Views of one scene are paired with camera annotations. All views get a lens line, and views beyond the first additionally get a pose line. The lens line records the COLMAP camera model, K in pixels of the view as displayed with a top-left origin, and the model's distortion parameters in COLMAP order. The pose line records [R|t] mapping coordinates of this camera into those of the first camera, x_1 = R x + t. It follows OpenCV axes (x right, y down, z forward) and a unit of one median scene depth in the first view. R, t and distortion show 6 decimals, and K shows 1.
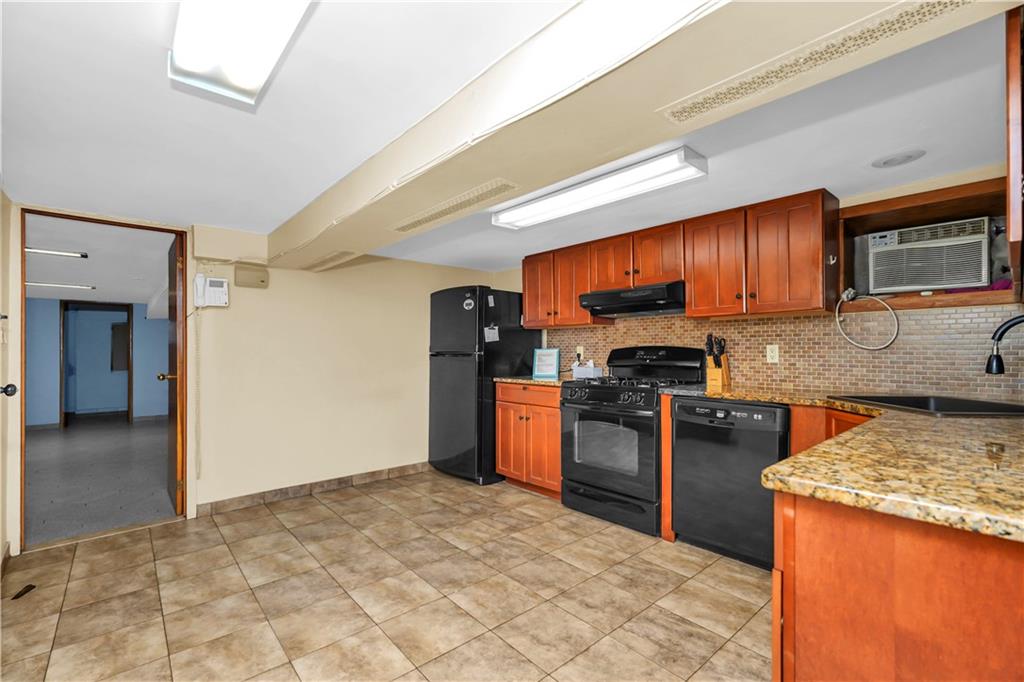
lens RADIAL K [[456.1, 0, 515.4], [0, 456.1, 344.6], [0, 0, 1]] dist [-0.016887, 0.000572]
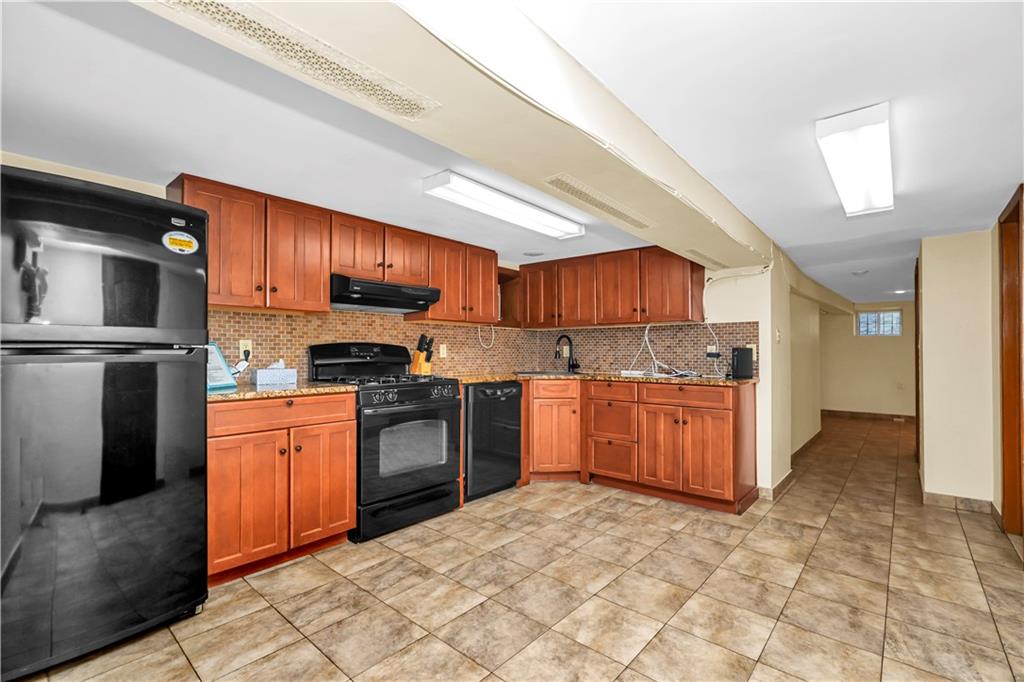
lens RADIAL K [[456.1, 0, 514.3], [0, 456.1, 348.5], [0, 0, 1]] dist [-0.016887, 0.000572]
pose [[-0.140168, 0.014599, 0.990020, -0.827076], [-0.011843, 0.999795, -0.016420, 0.032914], [-0.990057, -0.014026, -0.139967, 0.986438]]
